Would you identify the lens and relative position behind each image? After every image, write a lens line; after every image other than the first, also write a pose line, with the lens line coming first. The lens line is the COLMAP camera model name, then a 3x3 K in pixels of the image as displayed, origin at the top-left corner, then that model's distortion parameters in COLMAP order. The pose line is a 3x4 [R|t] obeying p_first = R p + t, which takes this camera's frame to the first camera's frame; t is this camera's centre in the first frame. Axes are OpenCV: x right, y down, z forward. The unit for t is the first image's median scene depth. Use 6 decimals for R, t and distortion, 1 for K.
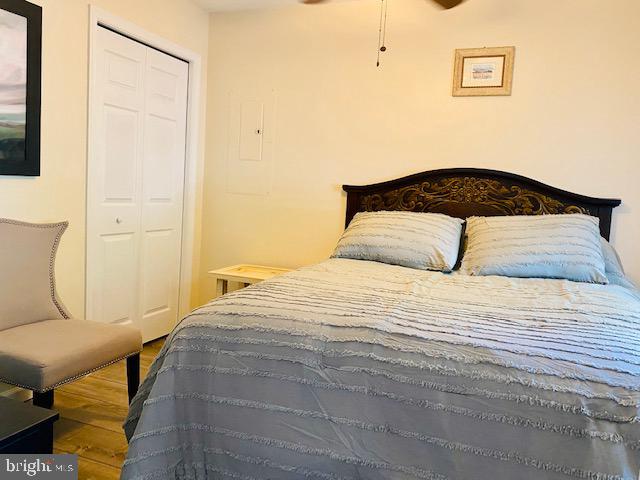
lens RADIAL K [[491.6, 0, 322.2], [0, 491.6, 238.0], [0, 0, 1]] dist [0.013601, 0.003294]
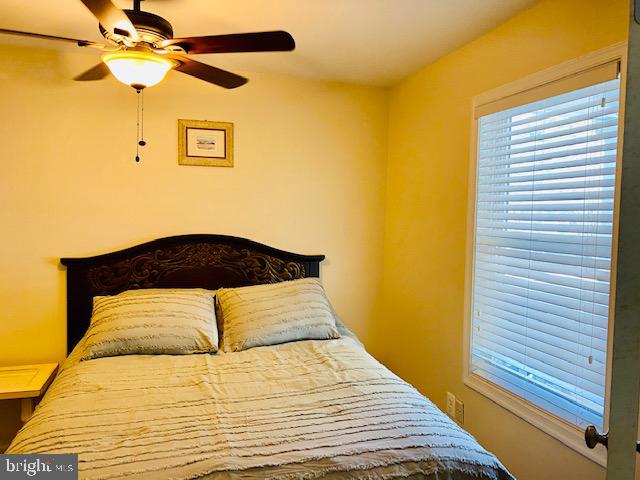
lens RADIAL K [[491.6, 0, 320.4], [0, 491.6, 240.8], [0, 0, 1]] dist [0.013601, 0.003294]
pose [[0.789293, -0.082102, 0.608503, -0.143522], [0.092137, 0.995636, 0.014825, -0.127139], [-0.607064, 0.044365, 0.793413, 0.028613]]
